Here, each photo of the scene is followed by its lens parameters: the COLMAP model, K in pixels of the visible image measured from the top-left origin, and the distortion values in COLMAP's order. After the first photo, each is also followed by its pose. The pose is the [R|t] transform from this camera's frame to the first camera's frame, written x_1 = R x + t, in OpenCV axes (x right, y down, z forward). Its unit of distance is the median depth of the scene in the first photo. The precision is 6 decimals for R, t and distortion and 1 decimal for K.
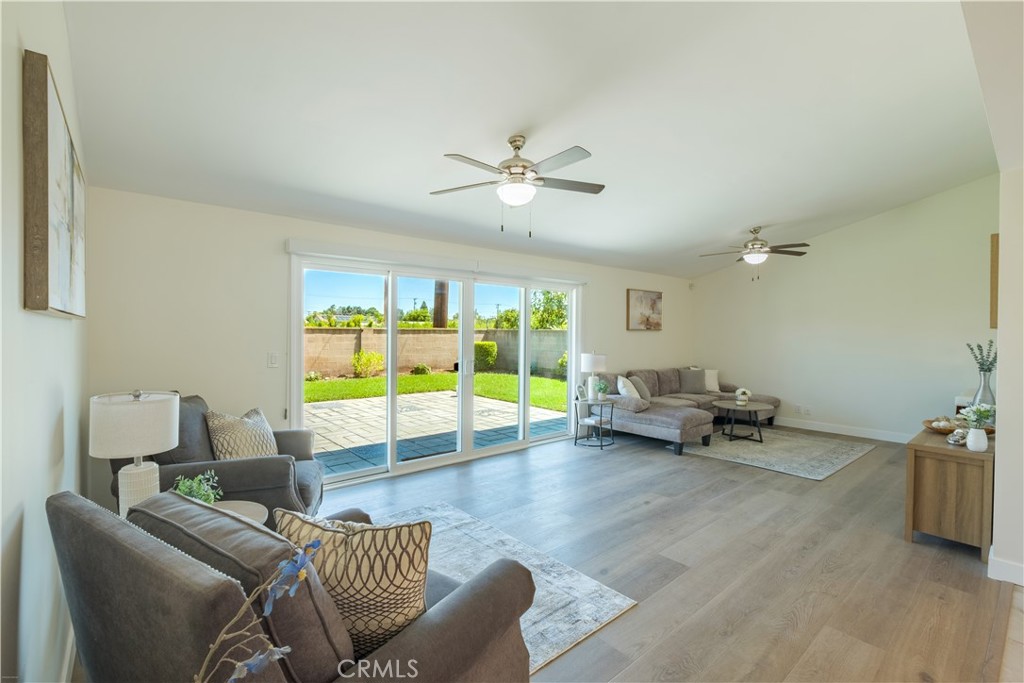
lens RADIAL K [[447.0, 0, 507.6], [0, 447.0, 343.6], [0, 0, 1]] dist [-0.002217, -0.000334]
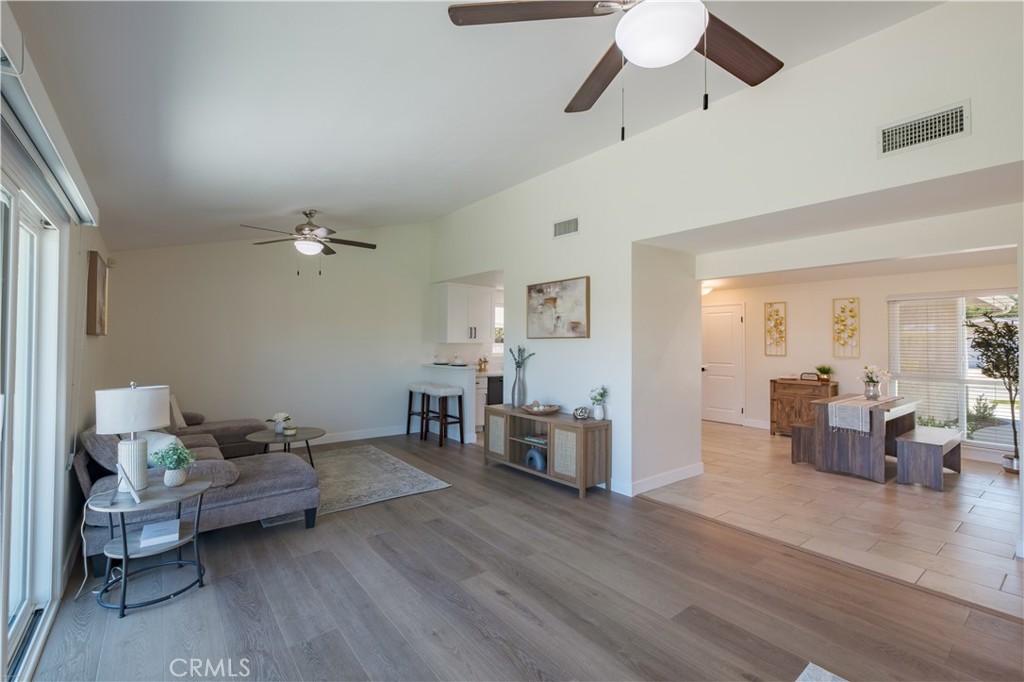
lens RADIAL K [[447.0, 0, 508.3], [0, 447.0, 333.7], [0, 0, 1]] dist [-0.002217, -0.000334]
pose [[0.032093, 0.012772, 0.999403, -0.338722], [0.014641, 0.999805, -0.013247, -0.027364], [-0.999378, 0.015057, 0.031899, 0.872334]]
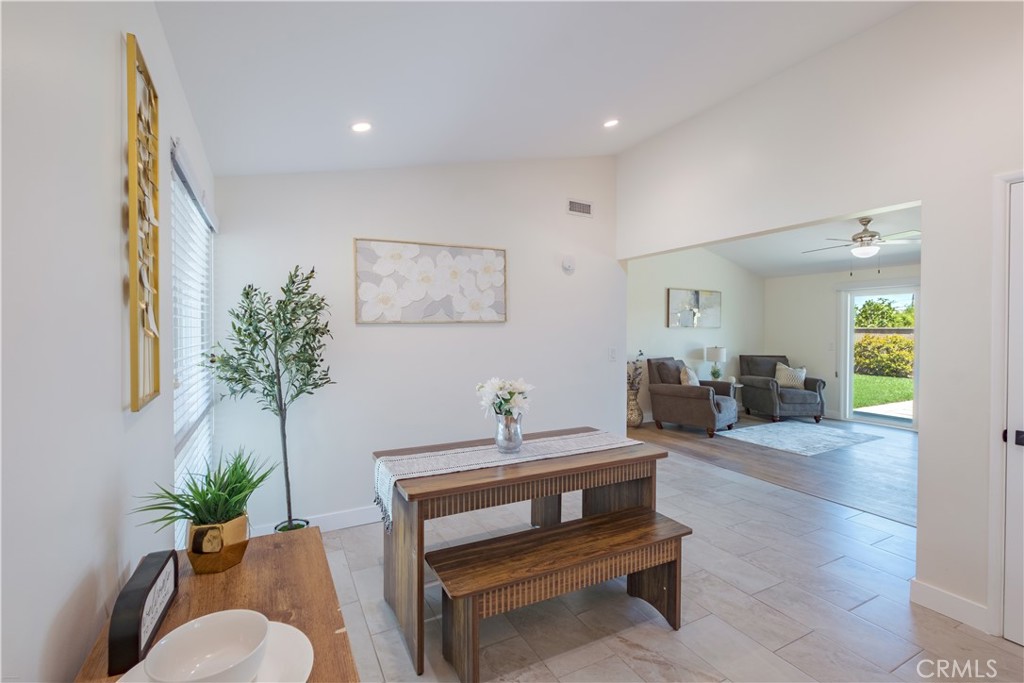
lens RADIAL K [[447.0, 0, 509.6], [0, 447.0, 339.2], [0, 0, 1]] dist [-0.002217, -0.000334]
pose [[-0.207235, 0.007064, -0.978266, 1.539408], [-0.017810, 0.999781, 0.010992, 0.002569], [0.978129, 0.019701, -0.207064, 0.006587]]
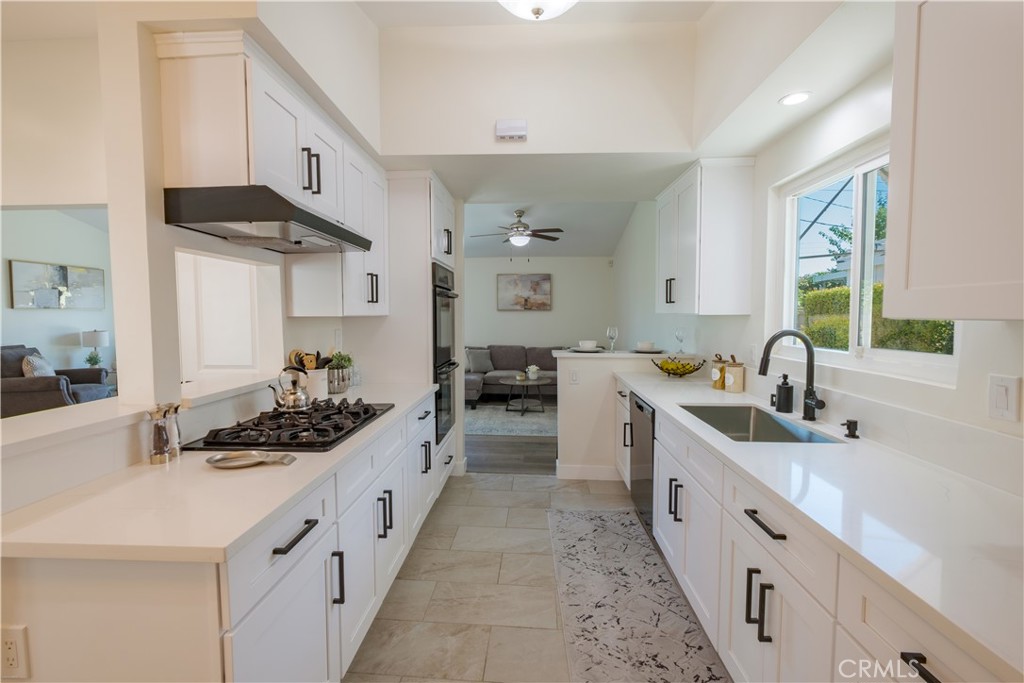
lens RADIAL K [[447.0, 0, 507.8], [0, 447.0, 339.0], [0, 0, 1]] dist [-0.002217, -0.000334]
pose [[0.728228, 0.032388, -0.684569, 1.801717], [-0.007028, 0.999183, 0.039796, -0.005243], [0.685298, -0.024169, 0.727861, 0.284769]]
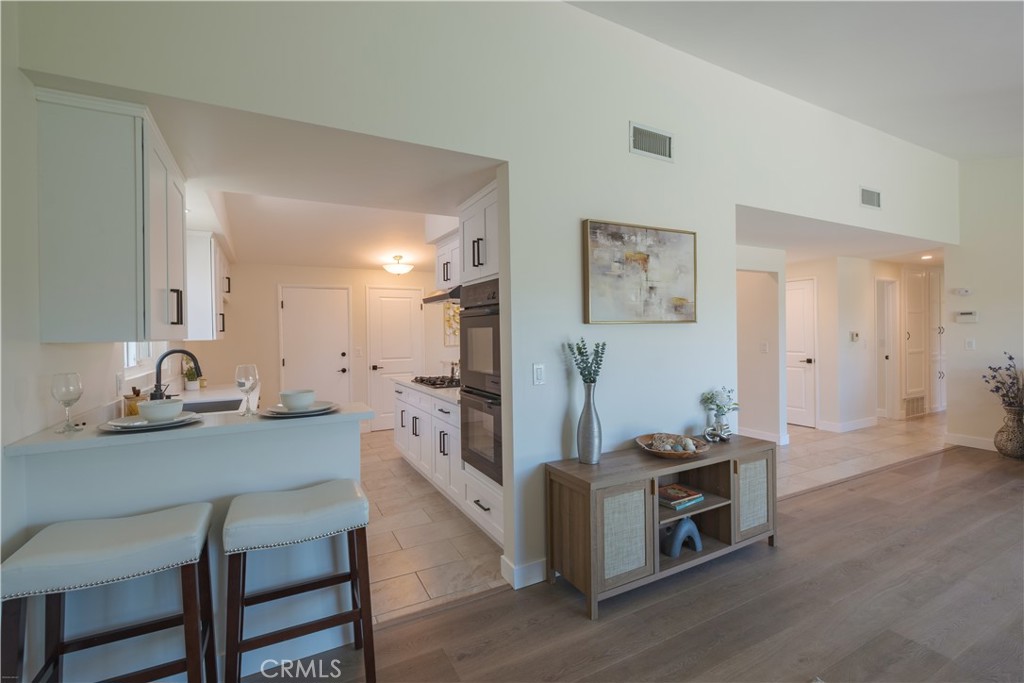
lens RADIAL K [[447.0, 0, 502.9], [0, 447.0, 335.5], [0, 0, 1]] dist [-0.002217, -0.000334]
pose [[-0.975494, 0.007228, 0.219908, 0.935586], [0.013493, 0.999544, 0.027002, -0.031963], [-0.219612, 0.029307, -0.975147, 1.531089]]
